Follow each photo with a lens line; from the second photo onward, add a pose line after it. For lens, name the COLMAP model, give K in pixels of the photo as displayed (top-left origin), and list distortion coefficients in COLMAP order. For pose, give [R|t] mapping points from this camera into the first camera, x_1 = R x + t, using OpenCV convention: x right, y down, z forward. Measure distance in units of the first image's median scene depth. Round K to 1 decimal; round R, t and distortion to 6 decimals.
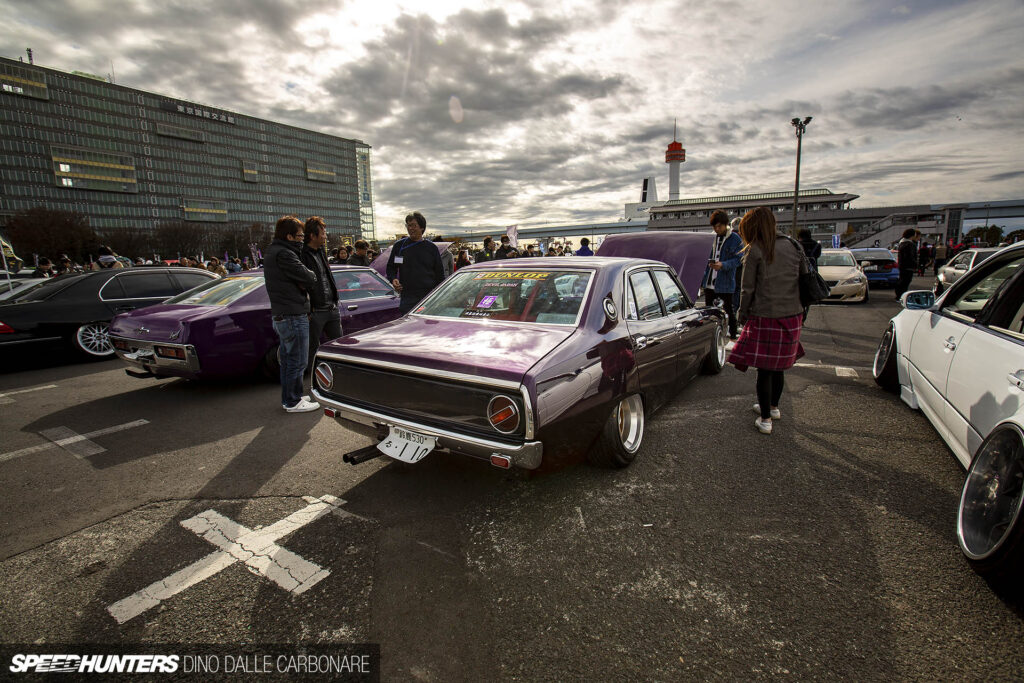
lens RADIAL K [[476.7, 0, 522.4], [0, 476.7, 334.5], [0, 0, 1]] dist [-0.035515, 0.010390]
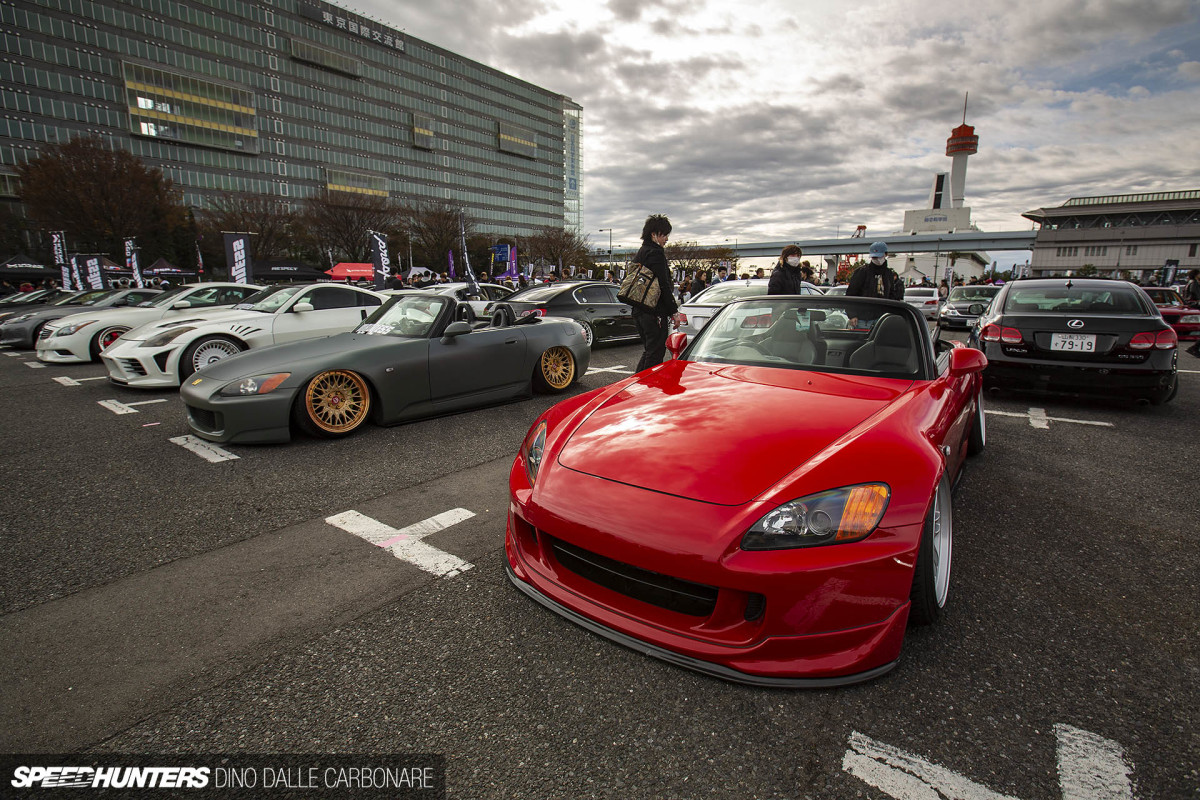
lens RADIAL K [[558.7, 0, 603.8], [0, 558.7, 392.5], [0, 0, 1]] dist [-0.035515, 0.010390]
pose [[0.994021, 0.048897, -0.097630, -0.208281], [-0.045507, 0.998291, 0.036652, -0.030087], [0.099256, -0.031990, 0.994548, 0.231033]]
